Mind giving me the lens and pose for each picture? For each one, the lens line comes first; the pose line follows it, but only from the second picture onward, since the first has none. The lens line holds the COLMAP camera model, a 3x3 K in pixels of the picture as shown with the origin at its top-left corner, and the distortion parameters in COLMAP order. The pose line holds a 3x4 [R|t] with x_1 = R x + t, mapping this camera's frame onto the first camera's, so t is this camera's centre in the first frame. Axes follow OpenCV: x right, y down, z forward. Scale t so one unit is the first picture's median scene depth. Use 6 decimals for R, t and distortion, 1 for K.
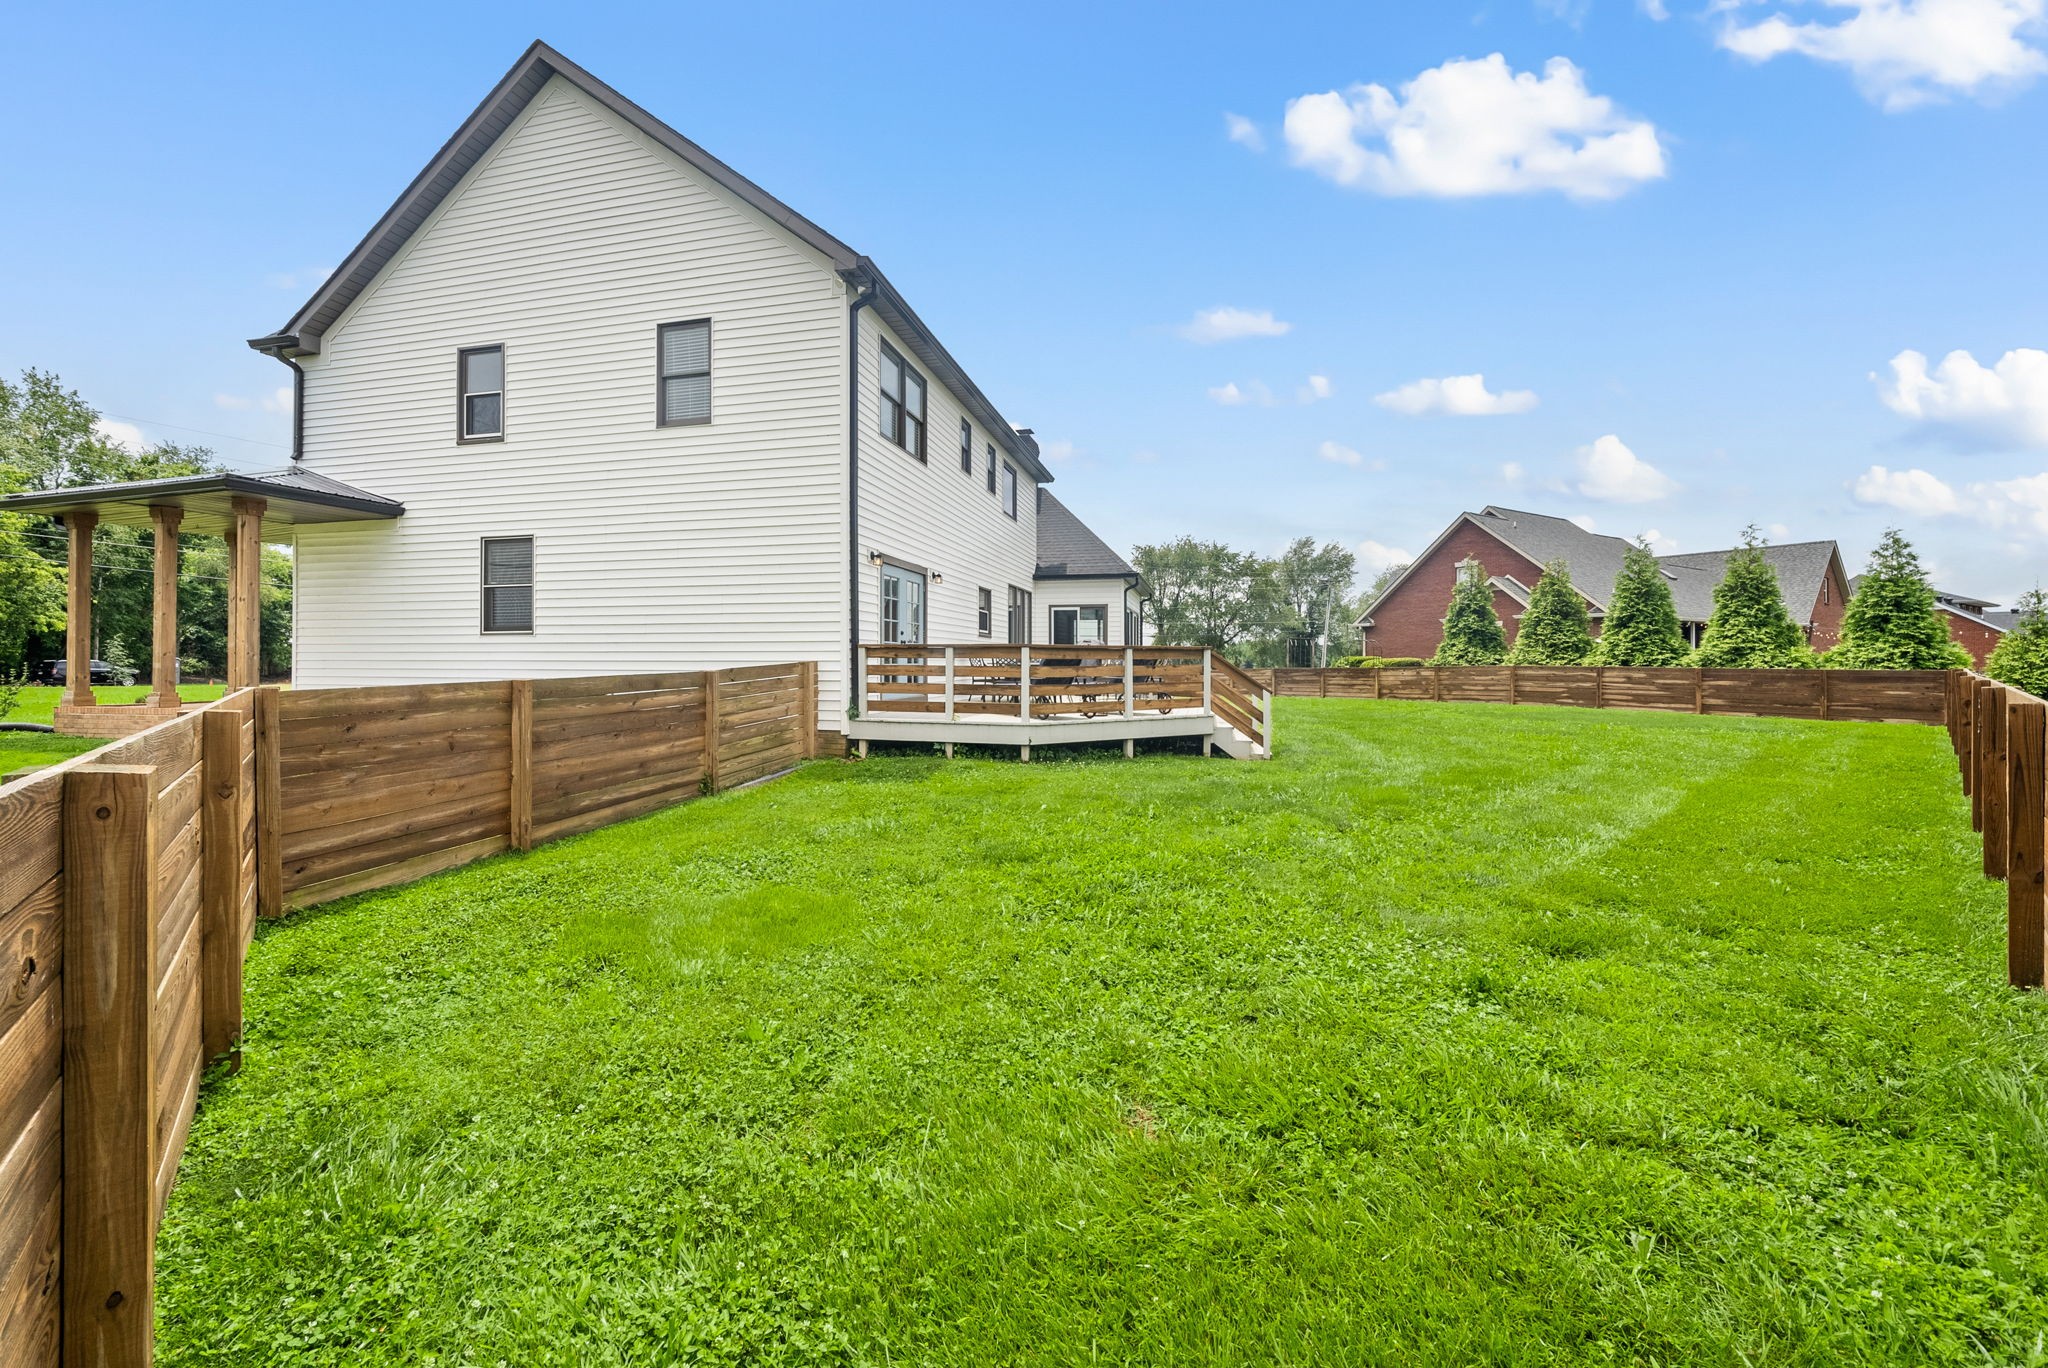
lens RADIAL K [[786.7, 0, 1008.5], [0, 786.7, 686.4], [0, 0, 1]] dist [-0.000869, -0.000009]
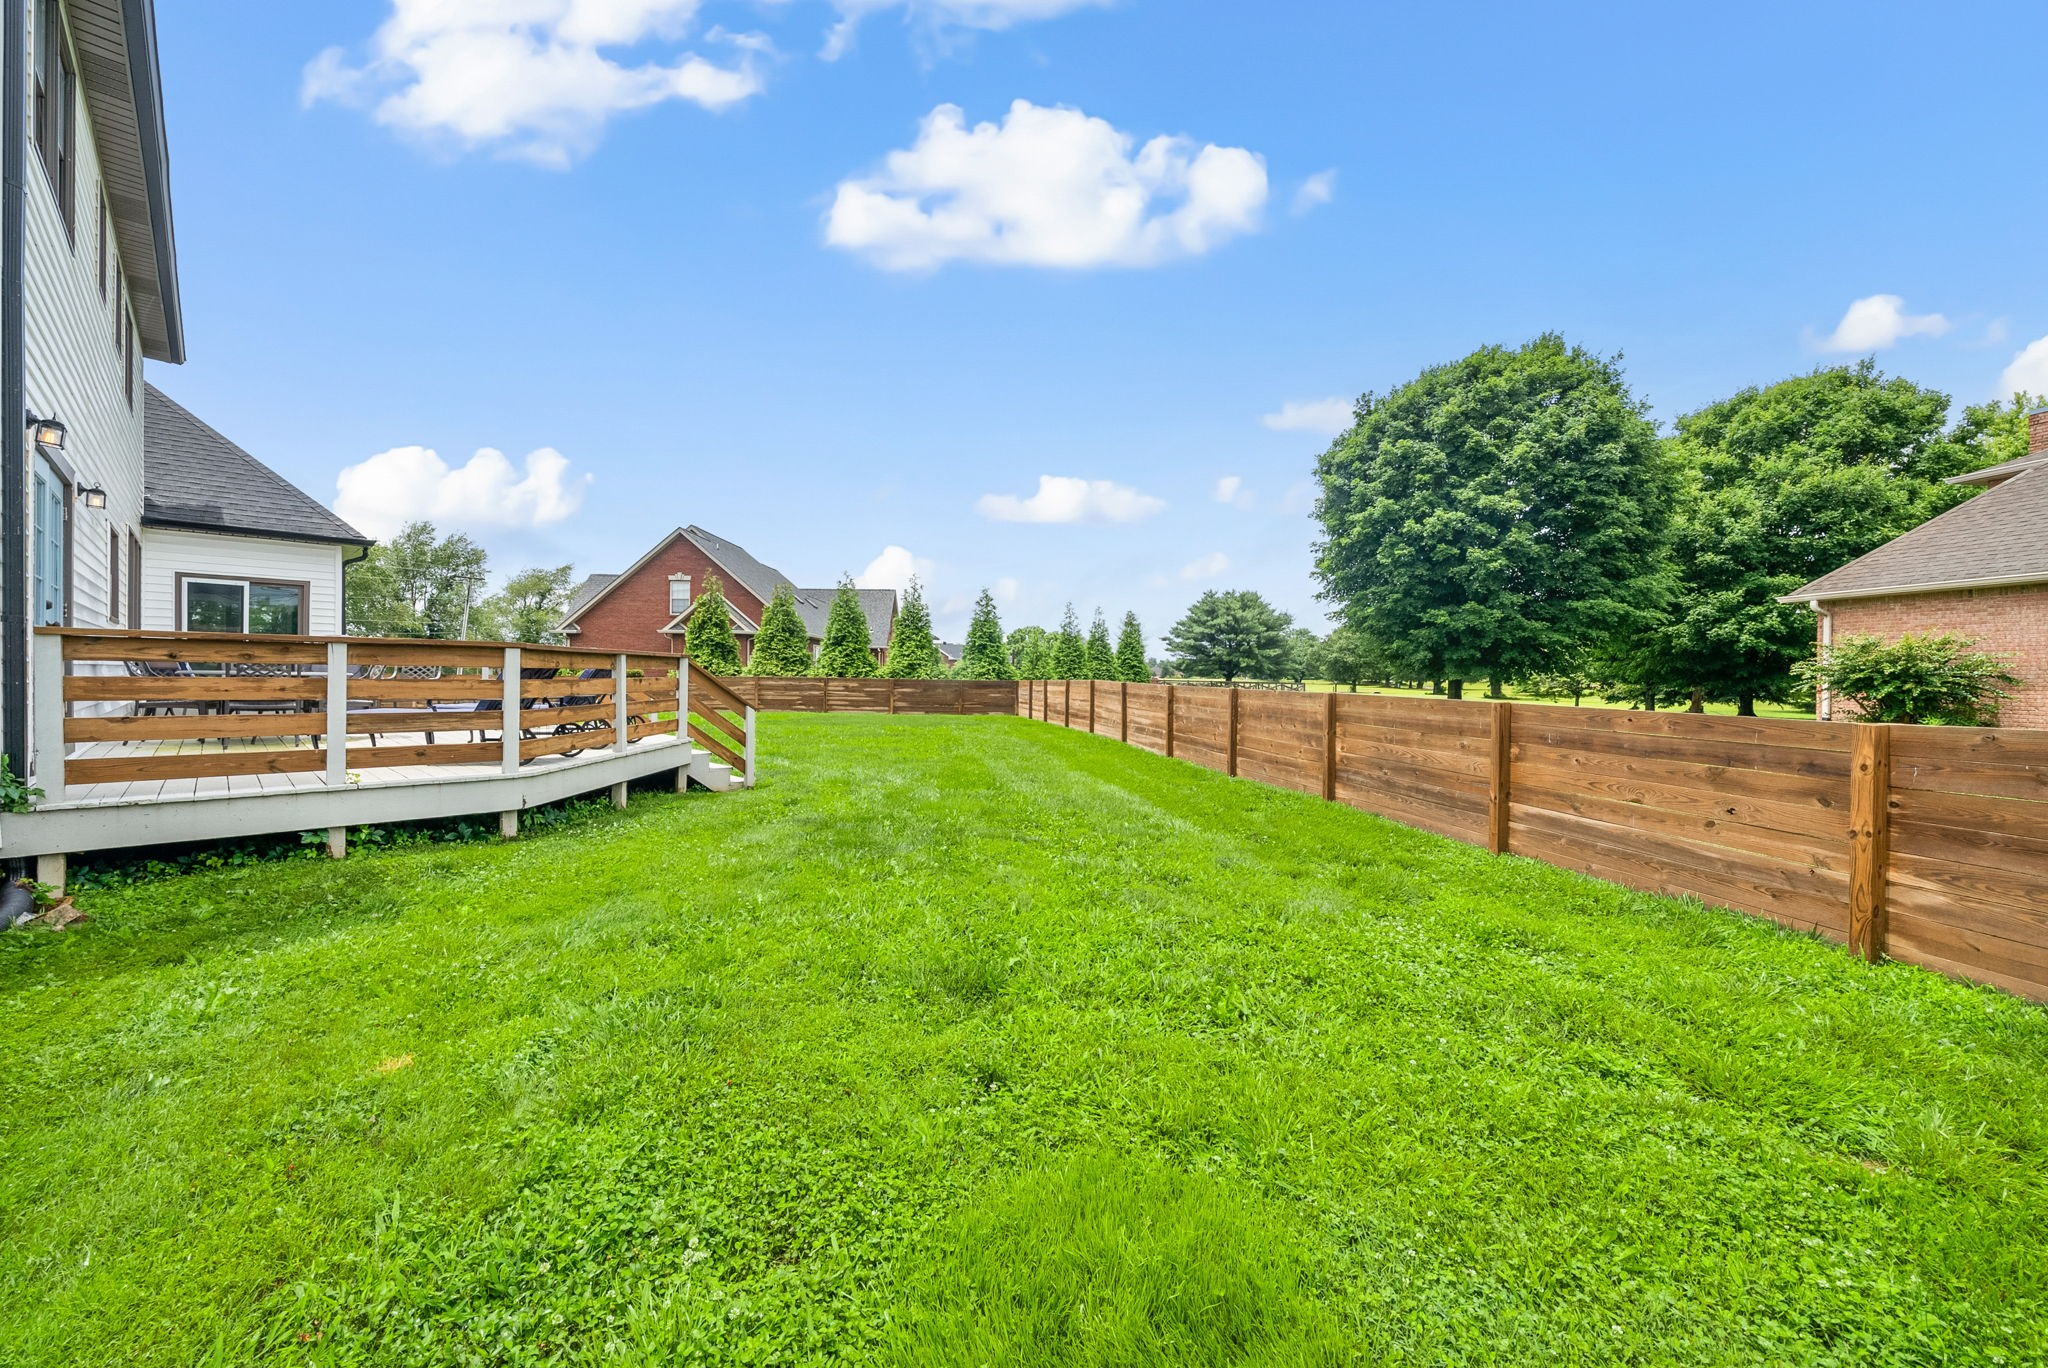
lens RADIAL K [[786.7, 0, 1008.5], [0, 786.7, 686.4], [0, 0, 1]] dist [-0.000869, -0.000009]
pose [[0.501332, -0.009417, 0.865204, -0.148716], [0.019687, 0.999806, -0.000525, -0.006285], [-0.865031, 0.017296, 0.501421, 0.176301]]
